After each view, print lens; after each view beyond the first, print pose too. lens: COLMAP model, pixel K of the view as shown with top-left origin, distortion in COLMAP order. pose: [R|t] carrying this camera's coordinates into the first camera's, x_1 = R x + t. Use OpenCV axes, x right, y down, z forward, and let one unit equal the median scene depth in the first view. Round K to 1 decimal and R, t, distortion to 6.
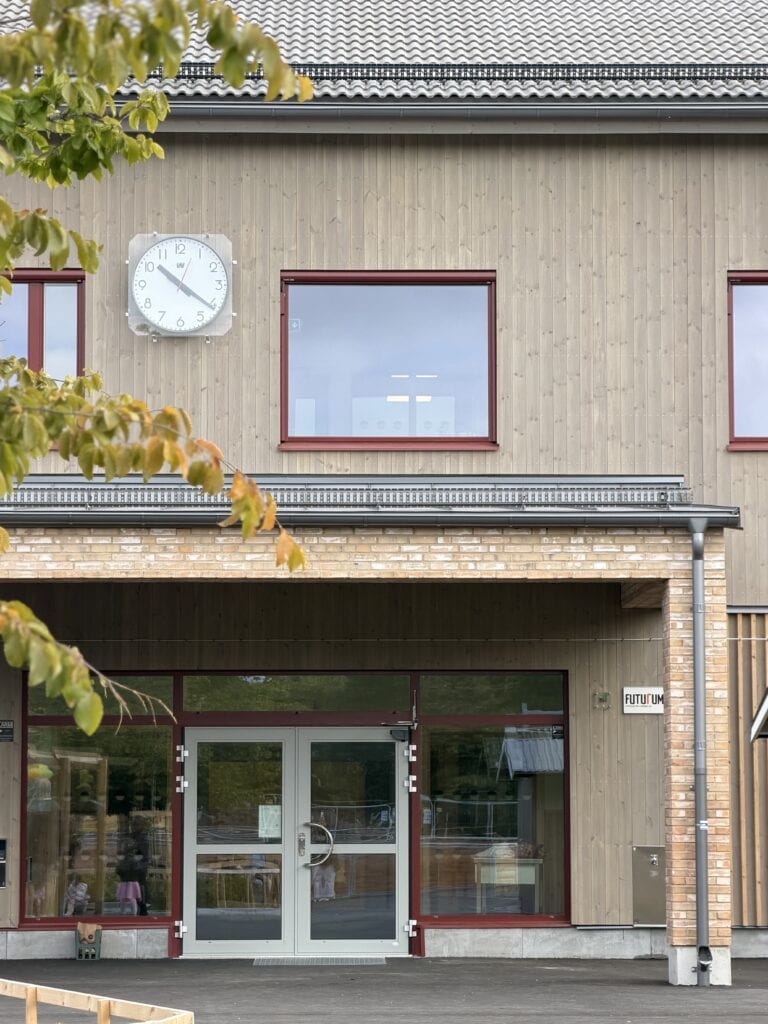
lens RADIAL K [[3047.9, 0, 384.5], [0, 3047.9, 508.9], [0, 0, 1]] dist [0.196516, 0.000000]
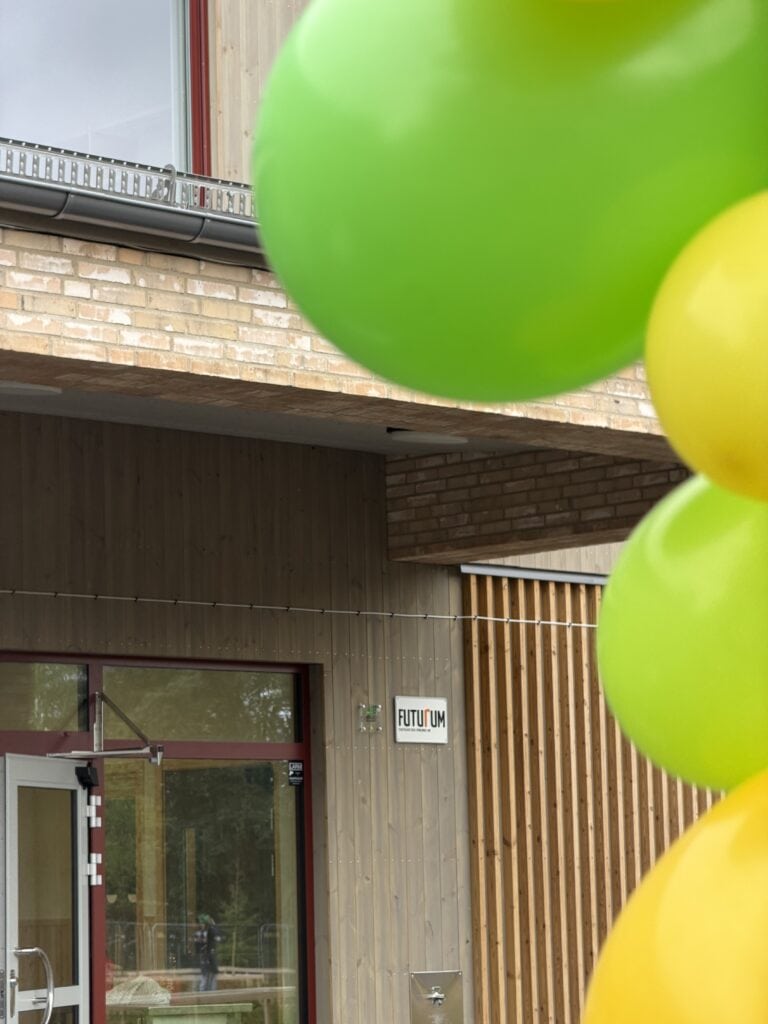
lens RADIAL K [[3047.9, 0, 383.8], [0, 3047.9, 518.2], [0, 0, 1]] dist [0.196516, 0.000000]
pose [[0.743914, 0.066608, 0.664947, -0.359053], [-0.043404, 0.997735, -0.051385, 0.063244], [-0.666864, 0.009365, 0.745121, 0.663701]]
